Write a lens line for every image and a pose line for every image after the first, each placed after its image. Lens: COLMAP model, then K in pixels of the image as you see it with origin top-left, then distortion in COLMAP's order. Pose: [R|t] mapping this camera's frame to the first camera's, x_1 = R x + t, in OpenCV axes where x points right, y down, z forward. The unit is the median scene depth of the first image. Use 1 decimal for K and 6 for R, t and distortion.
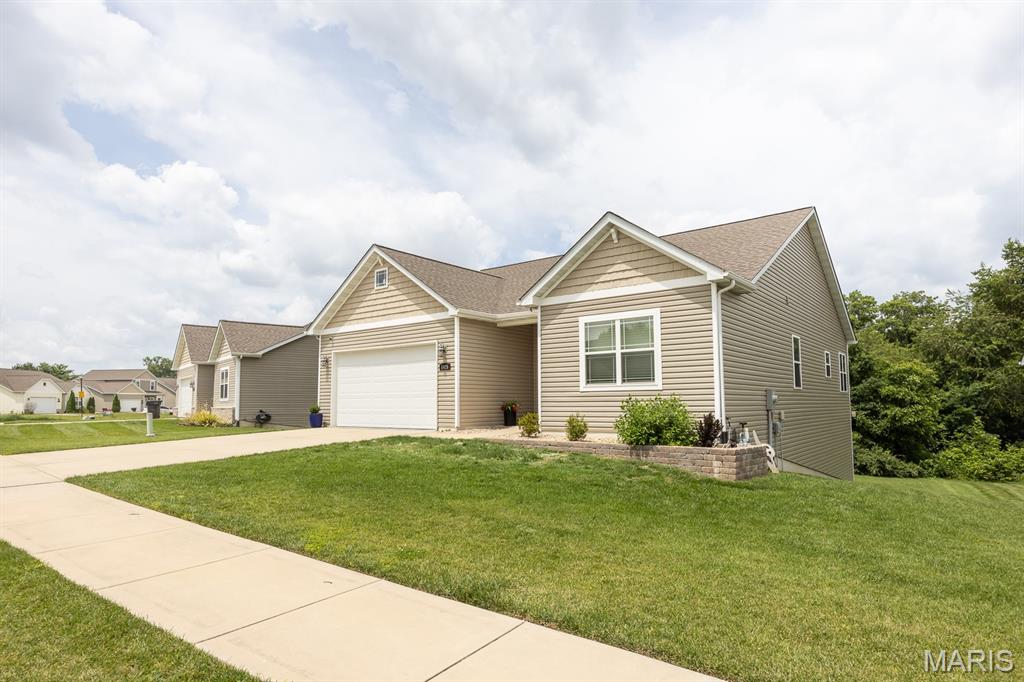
lens RADIAL K [[565.9, 0, 517.5], [0, 565.9, 347.9], [0, 0, 1]] dist [-0.002393, -0.000034]
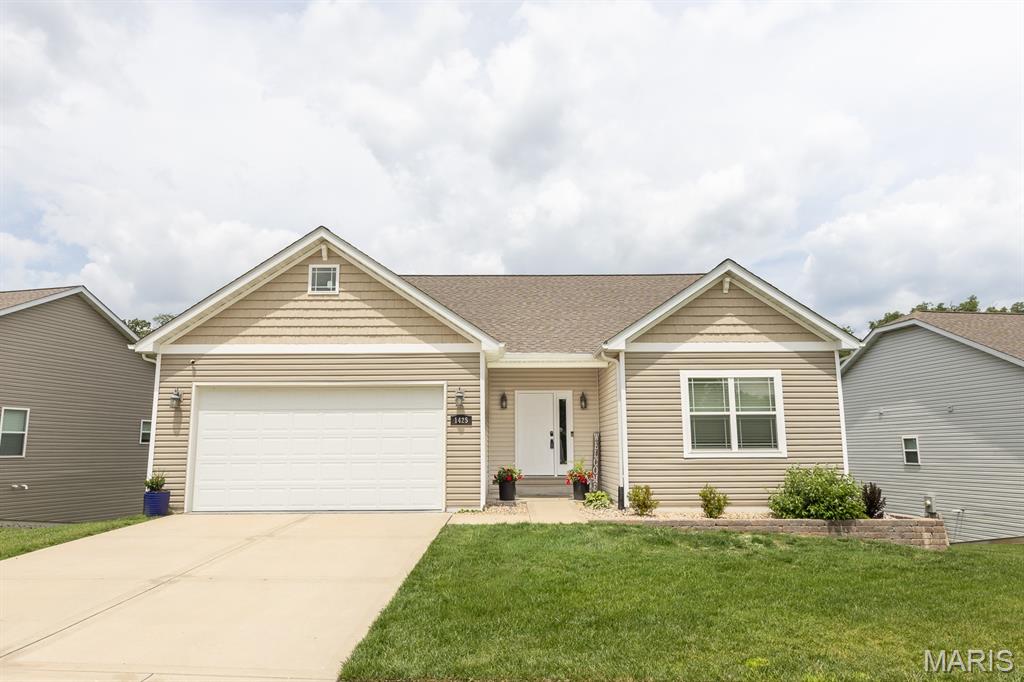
lens RADIAL K [[672.9, 0, 479.8], [0, 672.9, 337.5], [0, 0, 1]] dist [0.016438, 0.001931]
pose [[0.792317, 0.108080, 0.600460, -0.766447], [-0.058584, 0.993114, -0.101454, 0.018136], [-0.607290, 0.045206, 0.793193, 0.373695]]
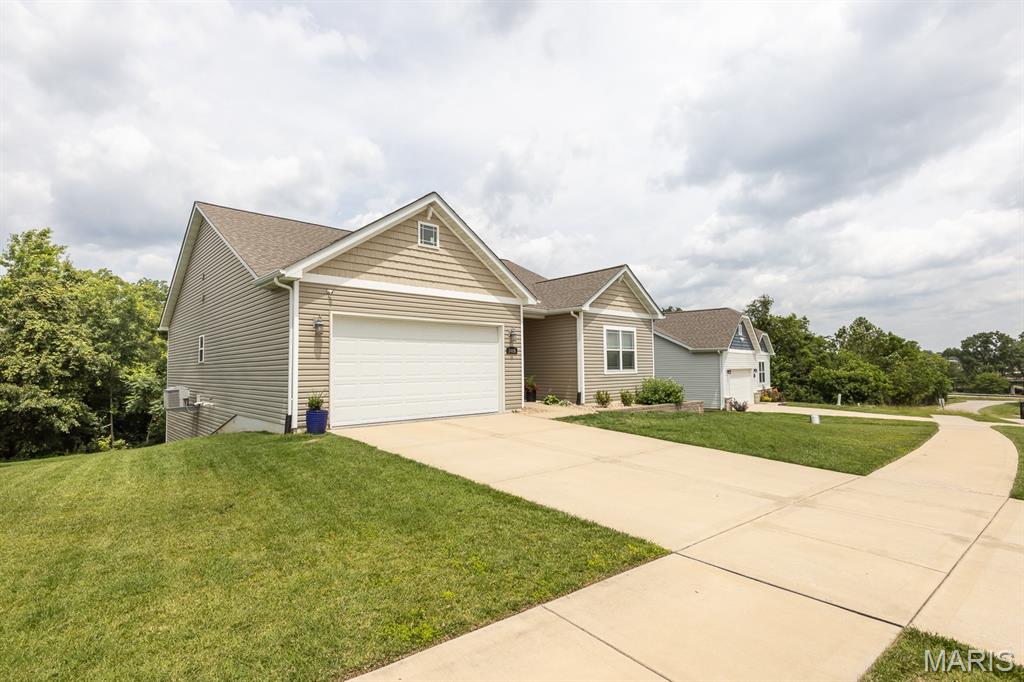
lens RADIAL K [[506.4, 0, 505.9], [0, 506.4, 337.4], [0, 0, 1]] dist [0.015550, -0.000276]
pose [[0.165650, 0.074136, 0.983394, -1.269376], [-0.074621, 0.995254, -0.062460, 0.082785], [-0.983357, -0.063035, 0.170396, 1.038082]]
